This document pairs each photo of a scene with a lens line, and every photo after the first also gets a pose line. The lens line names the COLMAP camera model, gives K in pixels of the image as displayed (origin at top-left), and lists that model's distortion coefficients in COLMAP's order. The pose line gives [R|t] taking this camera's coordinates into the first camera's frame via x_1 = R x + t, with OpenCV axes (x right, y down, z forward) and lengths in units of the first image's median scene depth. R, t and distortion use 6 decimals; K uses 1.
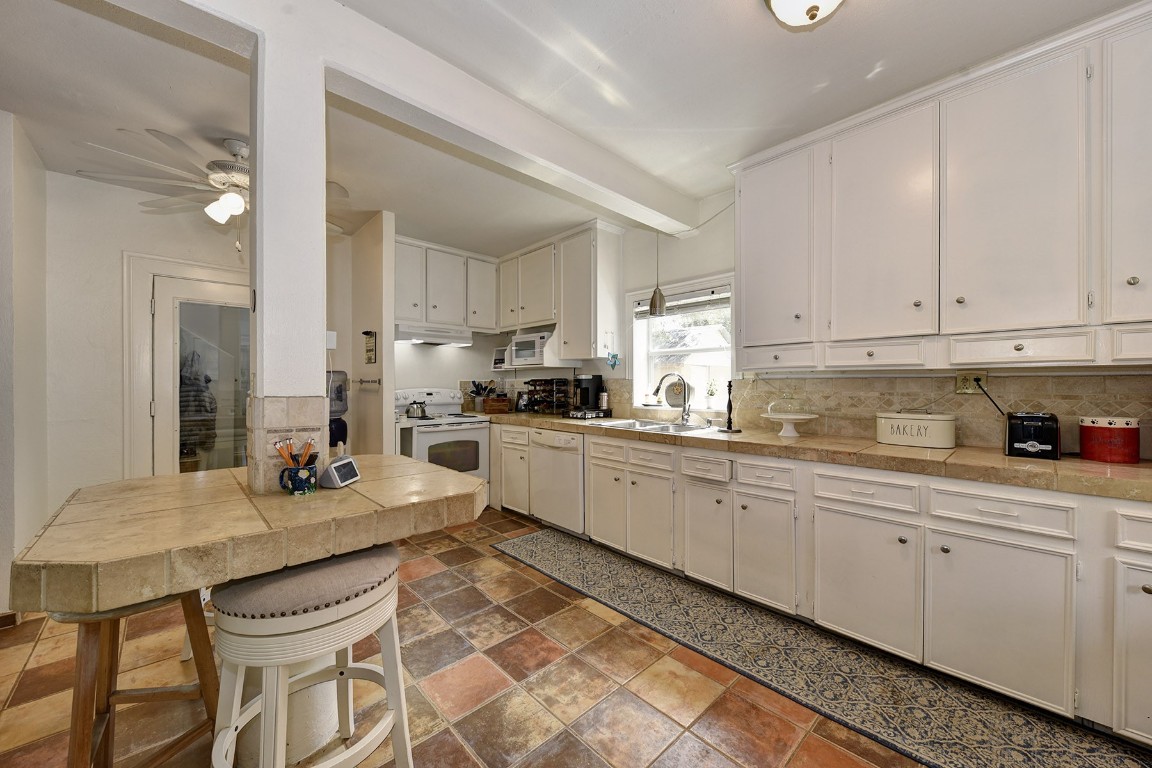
lens RADIAL K [[445.5, 0, 576.0], [0, 445.5, 384.0], [0, 0, 1]] dist [0.001208, 0.000042]
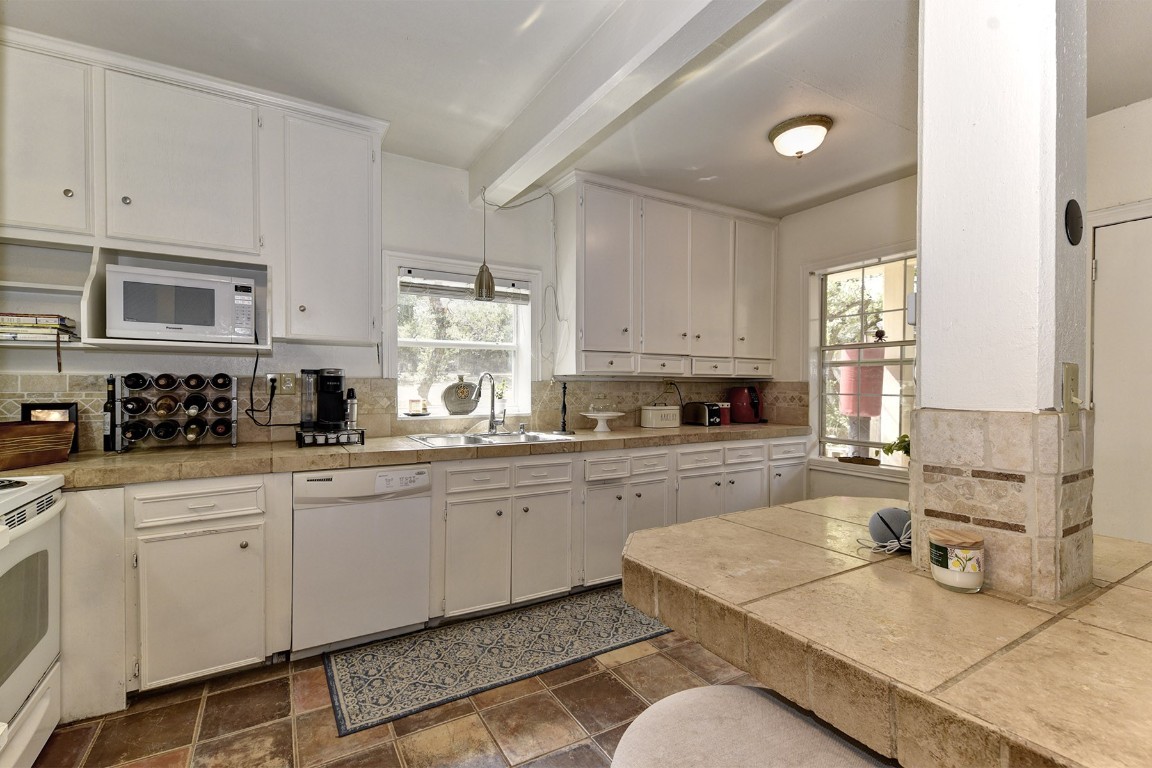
lens RADIAL K [[489.2, 0, 576.0], [0, 489.2, 384.0], [0, 0, 1]] dist [0.002081, 0.000288]
pose [[0.209658, 0.003159, 0.977770, -0.722698], [-0.005846, 0.999981, -0.001977, -0.002133], [-0.977757, -0.005301, 0.209673, 0.744302]]
